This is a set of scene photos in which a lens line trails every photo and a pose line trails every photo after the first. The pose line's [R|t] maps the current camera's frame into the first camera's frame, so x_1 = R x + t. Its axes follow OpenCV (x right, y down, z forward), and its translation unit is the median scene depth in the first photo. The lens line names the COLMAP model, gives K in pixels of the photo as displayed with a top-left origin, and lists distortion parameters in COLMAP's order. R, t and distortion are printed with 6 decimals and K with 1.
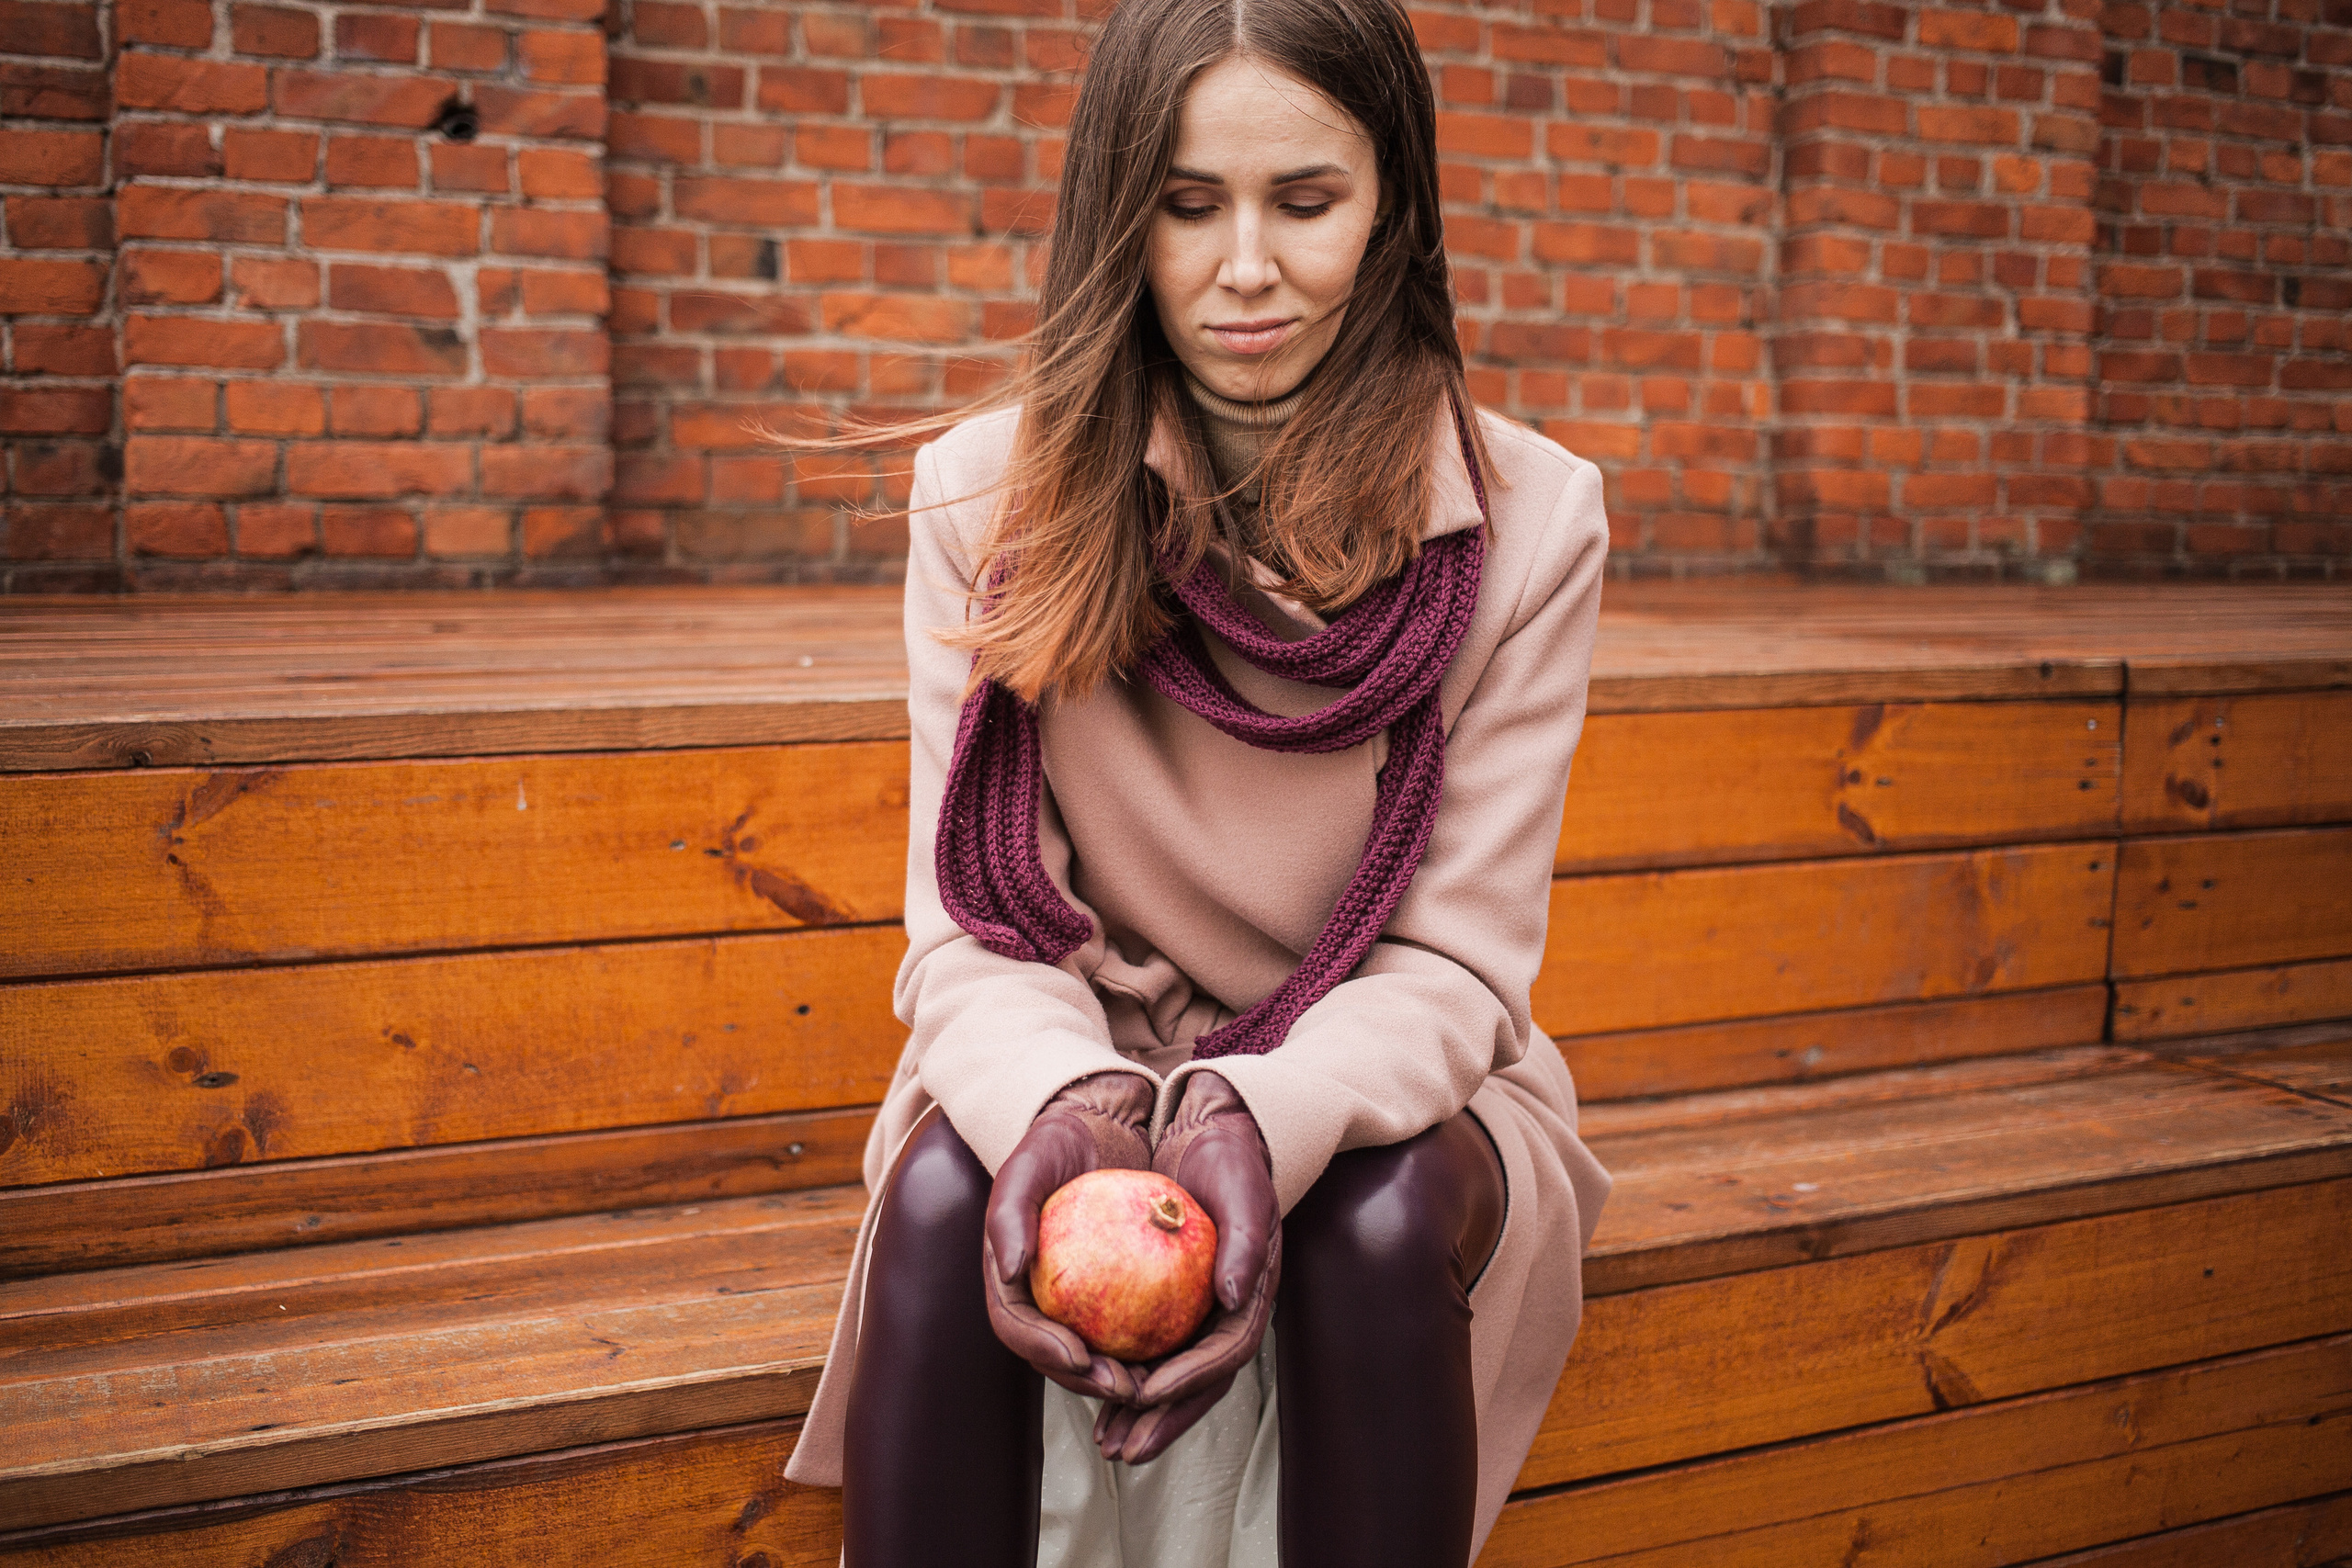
lens RADIAL K [[2657.4, 0, 1169.5], [0, 2657.4, 781.3], [0, 0, 1]] dist [-0.020440, 0.000000]
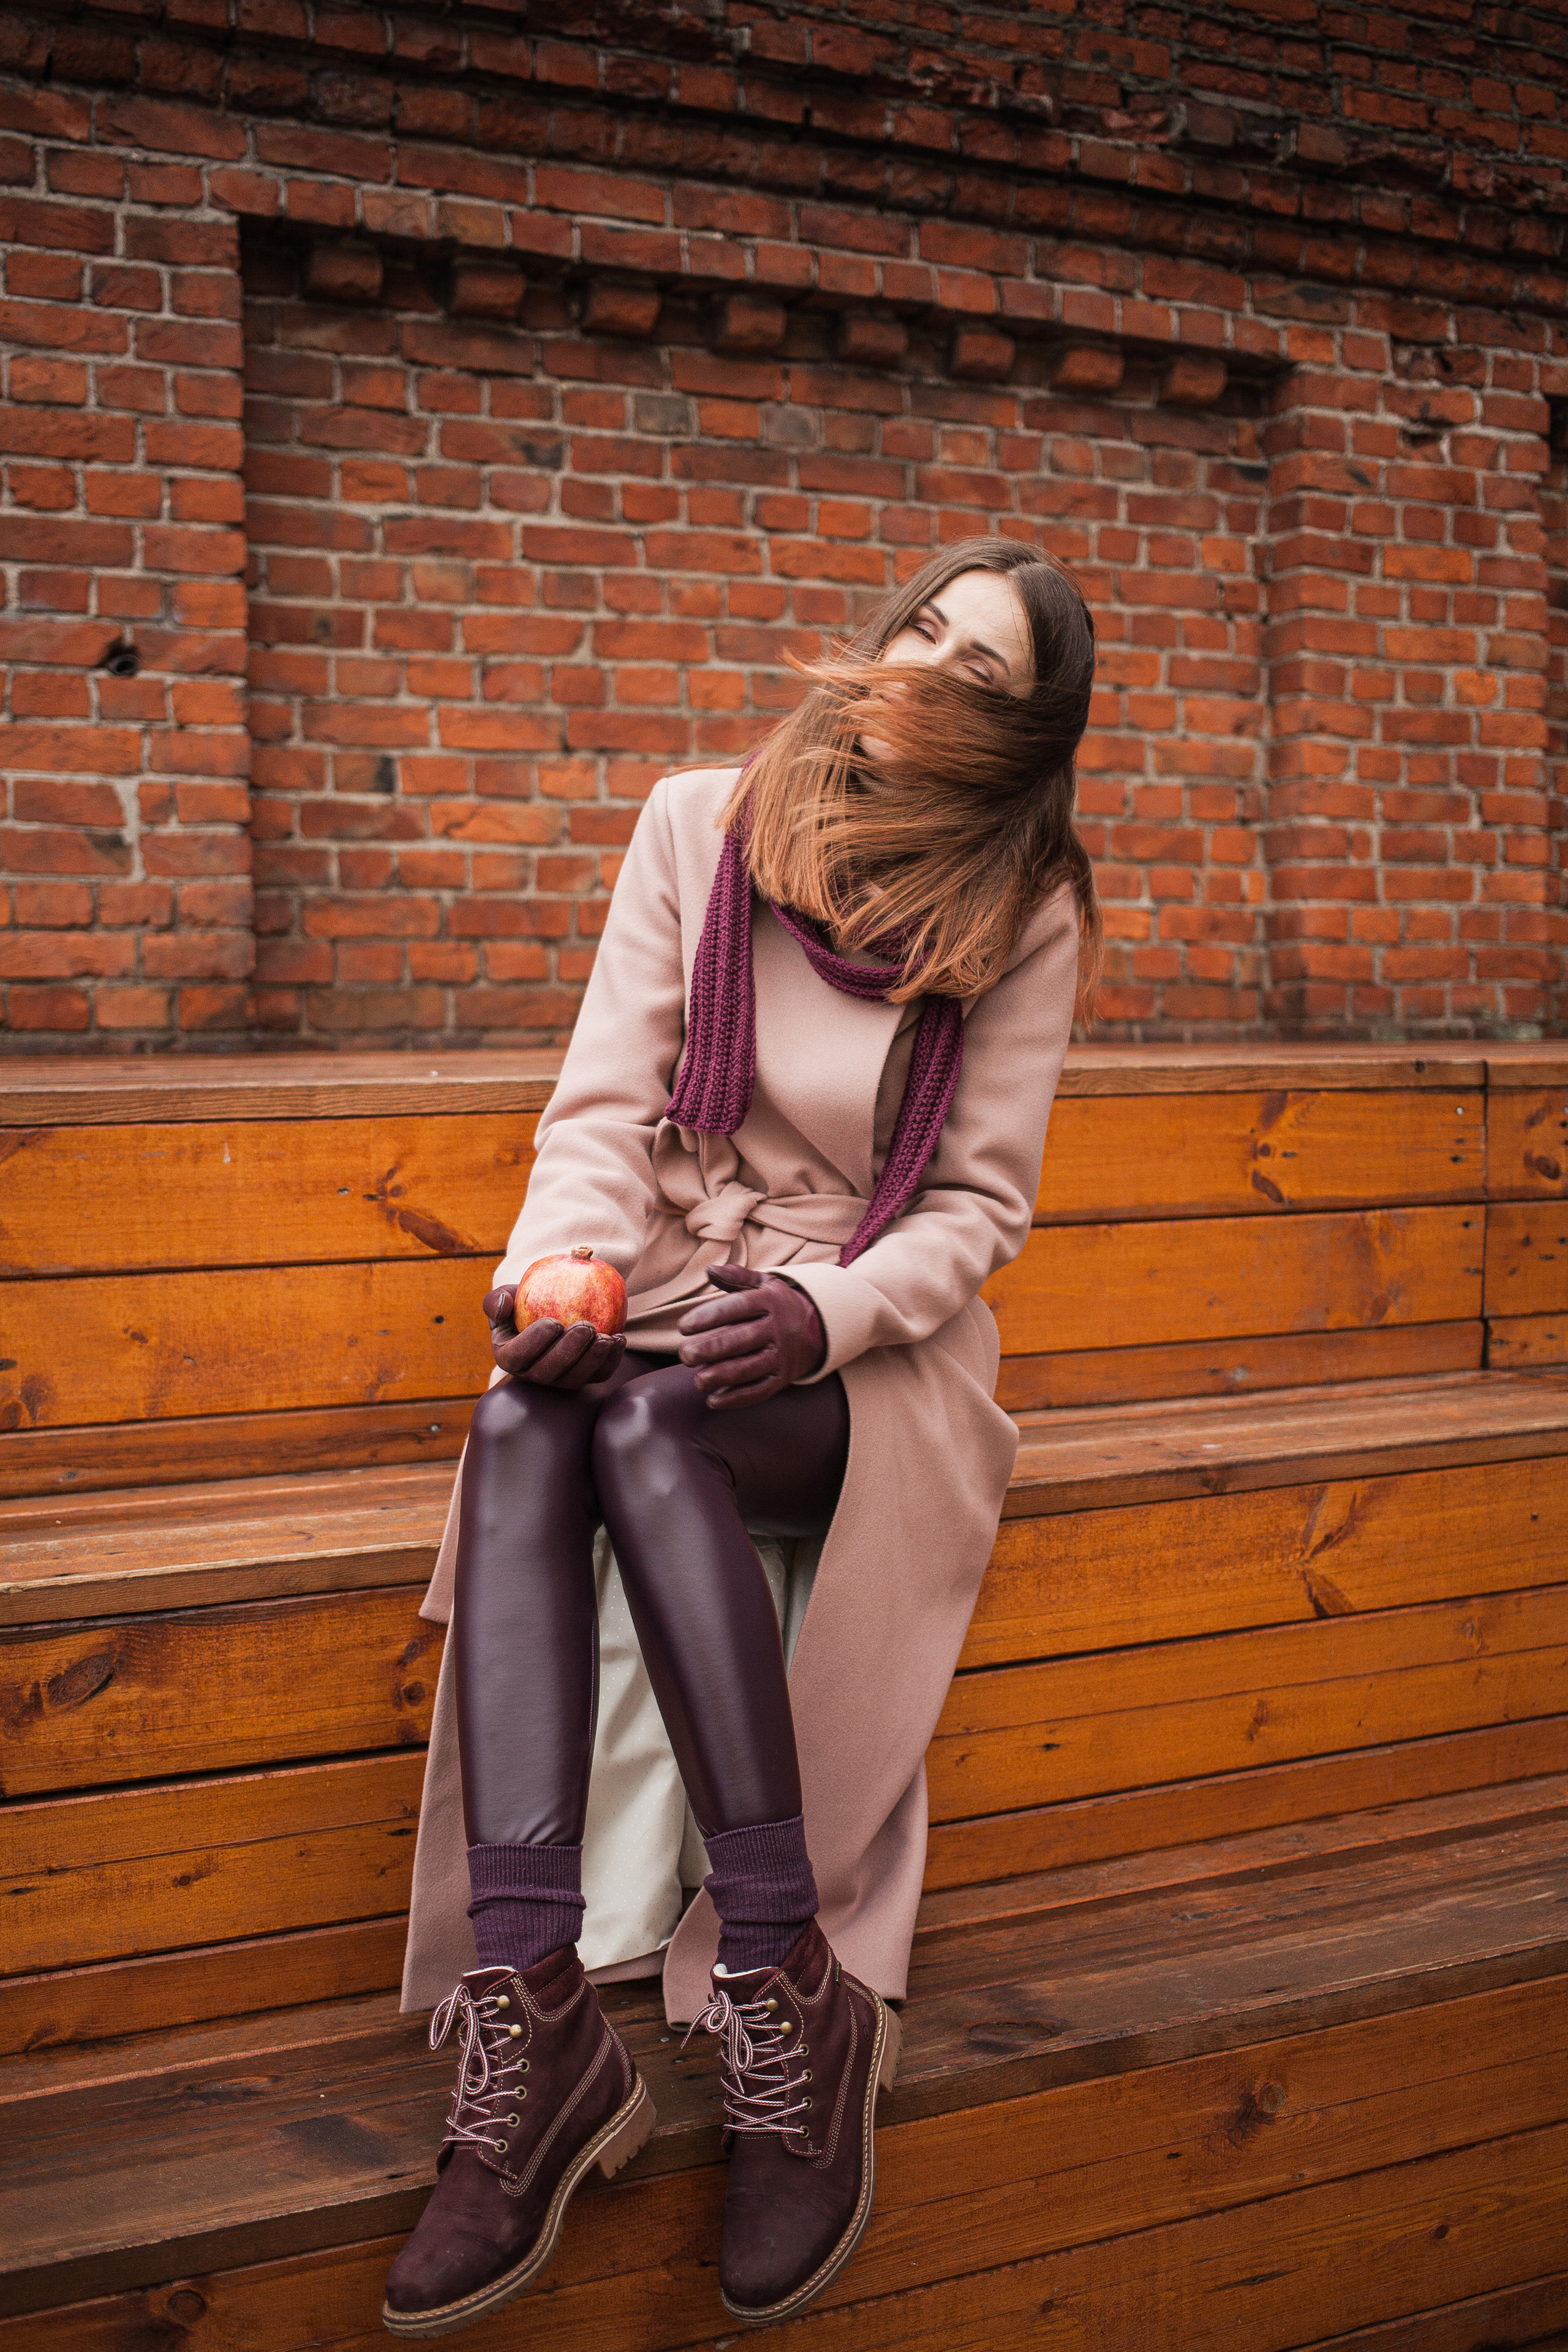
lens RADIAL K [[2657.7, 0, 790.4], [0, 2657.7, 1179.4], [0, 0, 1]] dist [-0.020440, 0.000000]
pose [[0.999798, -0.017364, 0.010112, 0.017865], [0.017859, 0.998533, -0.051116, 0.067912], [-0.009209, 0.051286, 0.998642, -0.242459]]
